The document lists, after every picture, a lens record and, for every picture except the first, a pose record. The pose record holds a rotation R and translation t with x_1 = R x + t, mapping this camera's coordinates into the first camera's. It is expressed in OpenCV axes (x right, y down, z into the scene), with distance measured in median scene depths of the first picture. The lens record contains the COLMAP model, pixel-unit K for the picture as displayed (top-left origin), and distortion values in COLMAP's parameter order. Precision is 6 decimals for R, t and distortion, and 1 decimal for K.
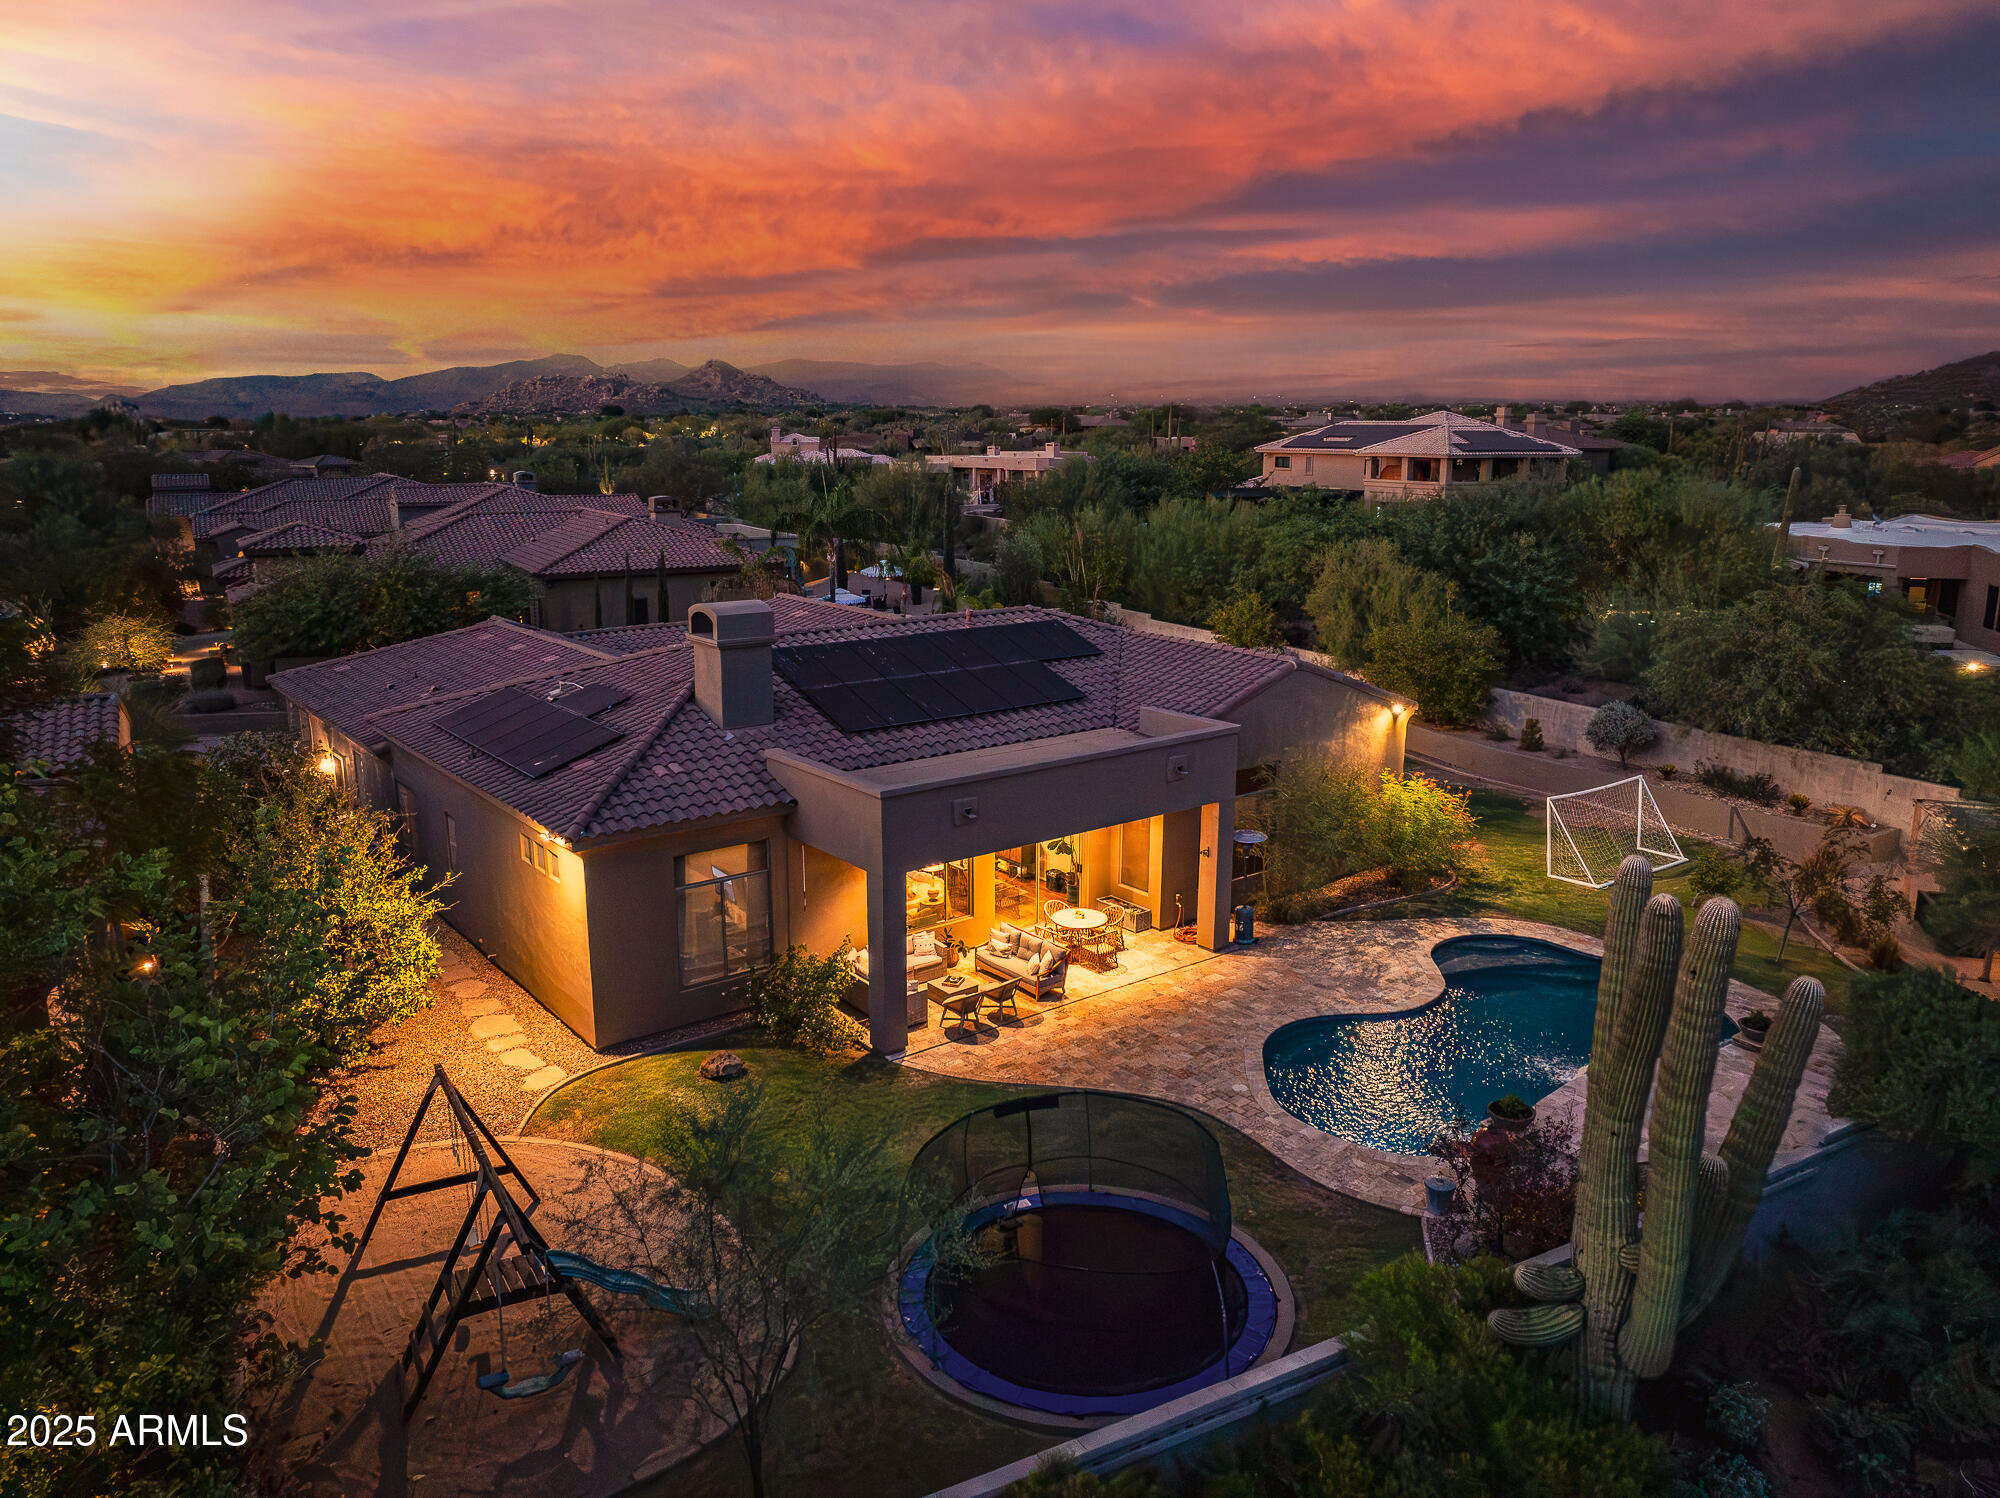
lens RADIAL K [[1407.0, 0, 1000.0], [0, 1407.0, 749.0], [0, 0, 1]] dist [-0.019976, -0.007839]
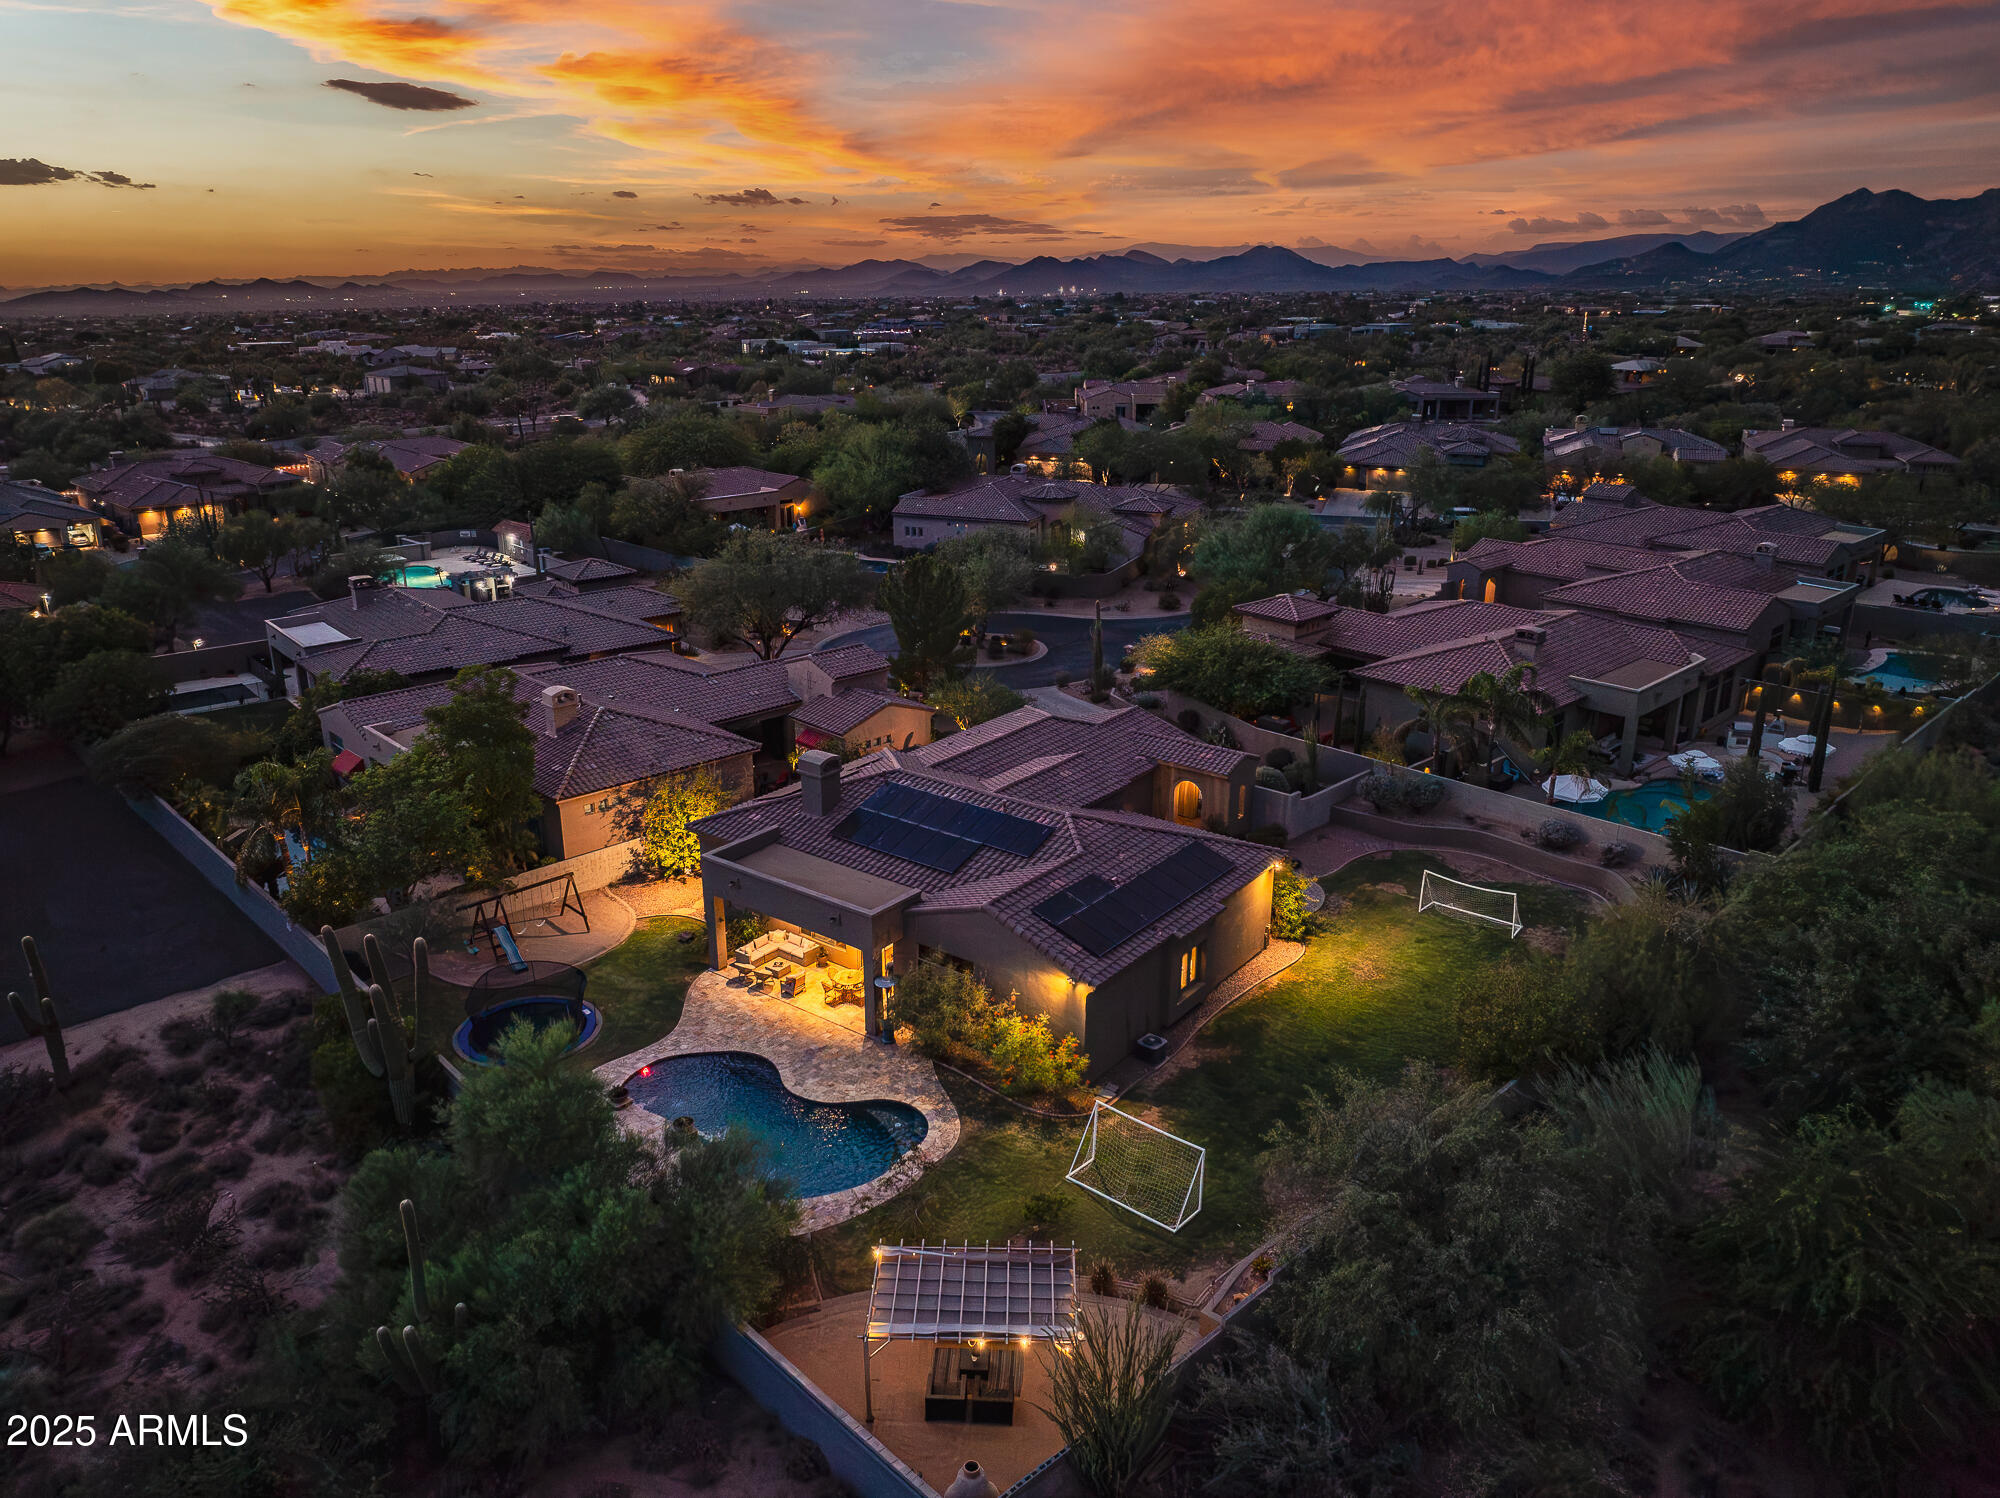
lens RADIAL K [[1407.0, 0, 1000.0], [0, 1407.0, 749.0], [0, 0, 1]] dist [-0.019976, -0.007839]
pose [[0.257119, 0.308893, -0.915683, 1.727781], [-0.215361, 0.942026, 0.257307, -0.685642], [0.942077, 0.131044, 0.308736, 0.603047]]
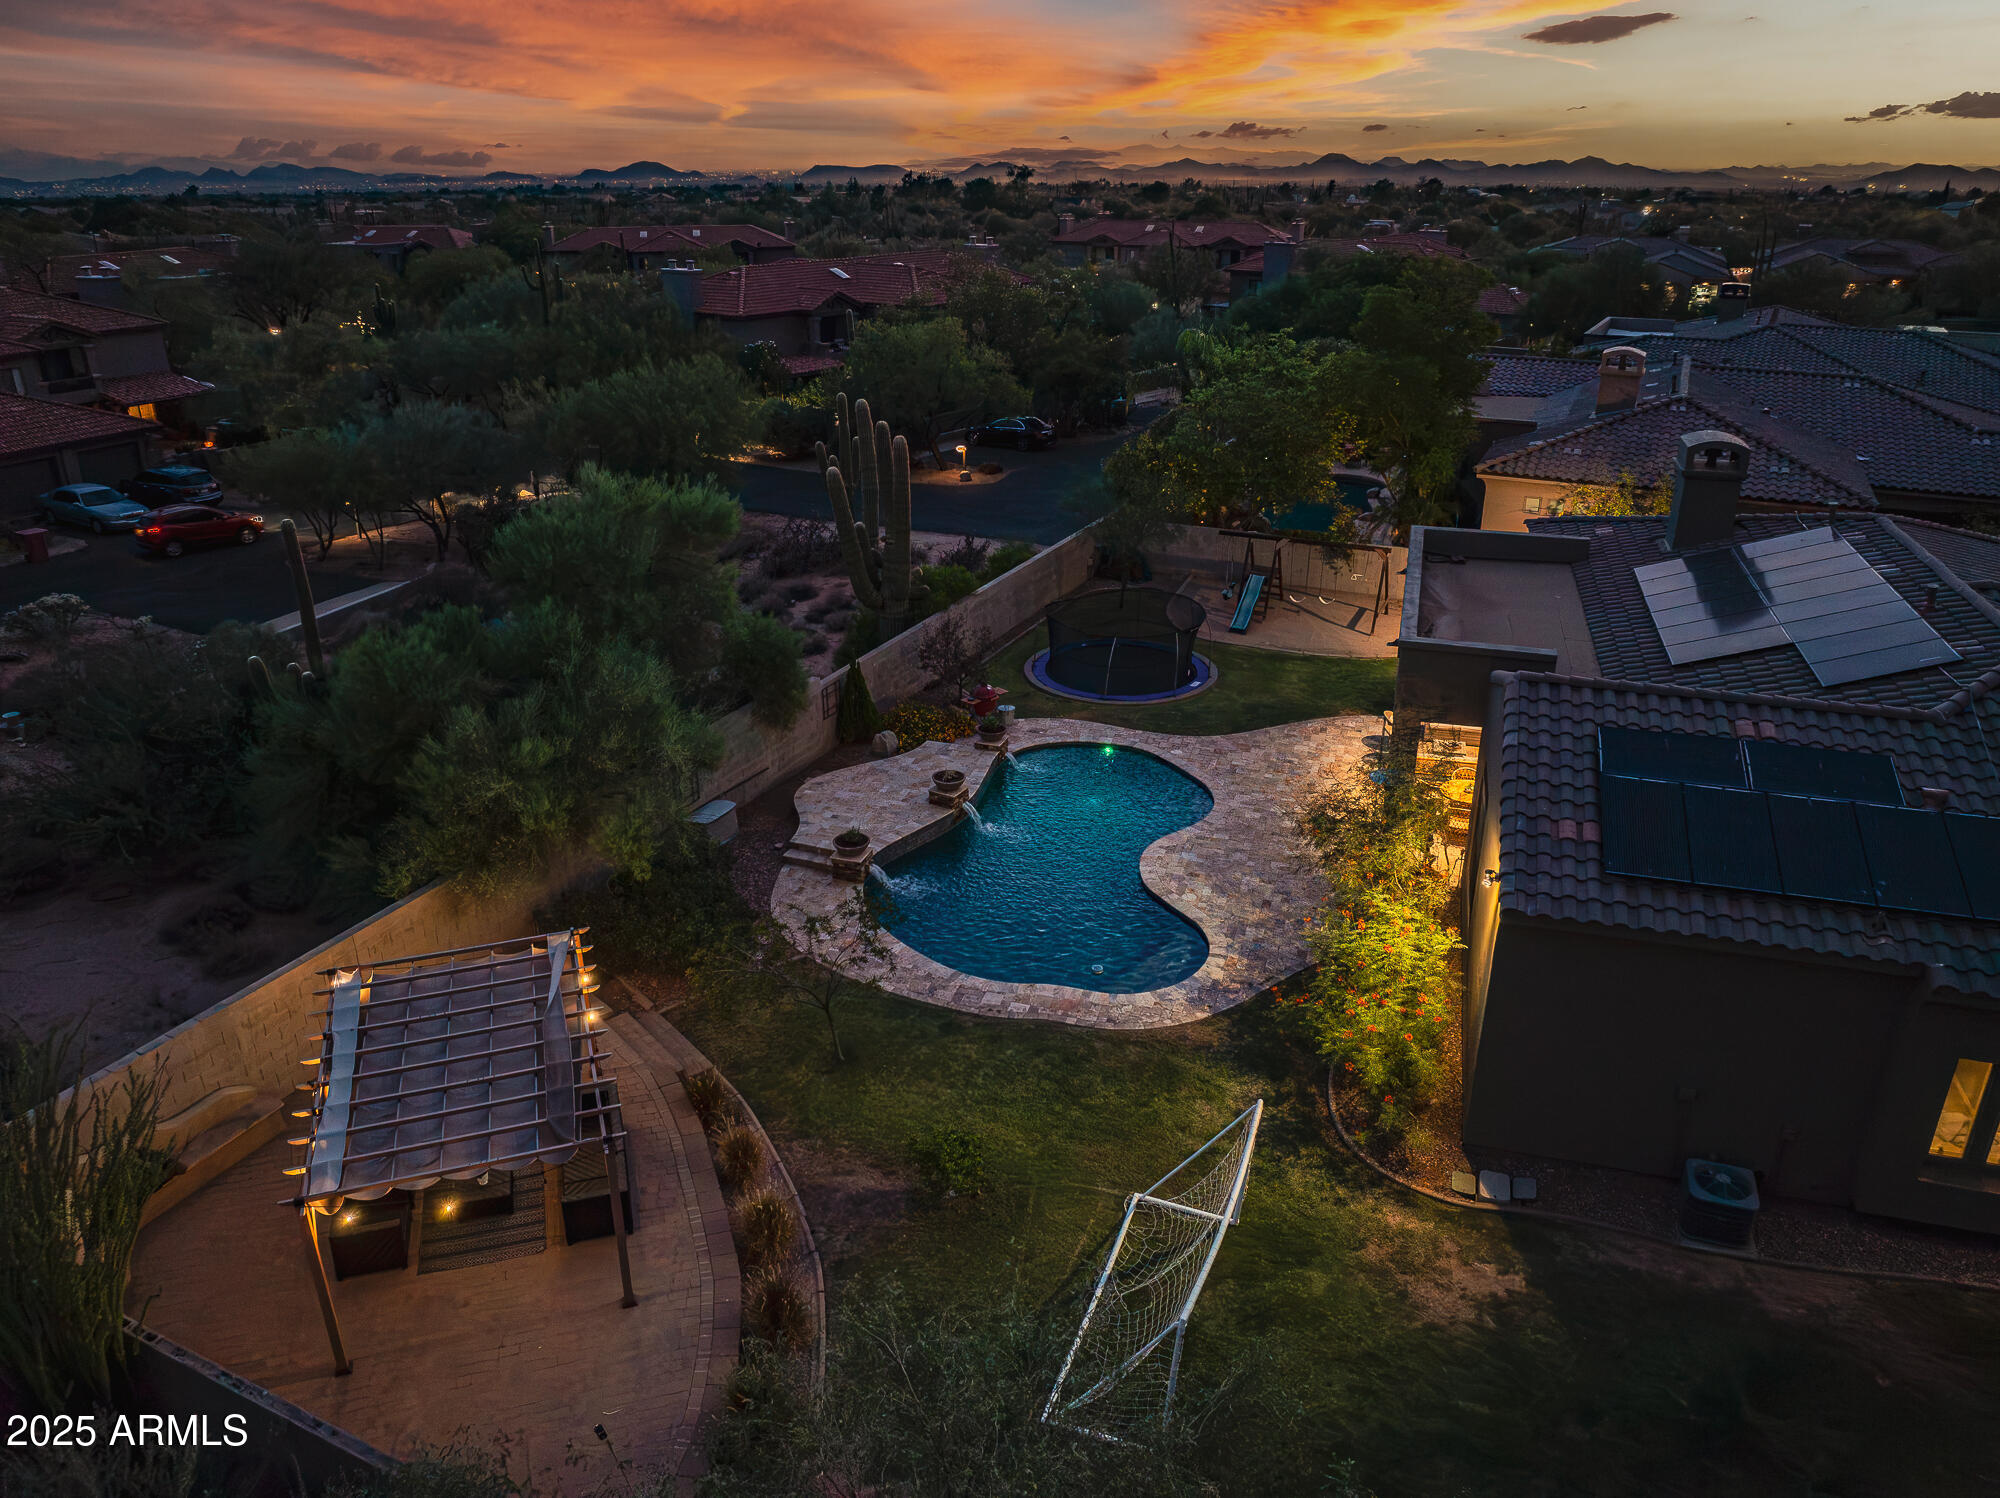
lens RADIAL K [[1409.8, 0, 1000.0], [0, 1409.8, 749.0], [0, 0, 1]] dist [-0.029714, -0.002485]
pose [[-0.814084, 0.228816, -0.533771, 0.871842], [-0.127007, 0.826715, 0.548099, -0.416504], [0.566690, 0.513990, -0.643954, 1.479681]]
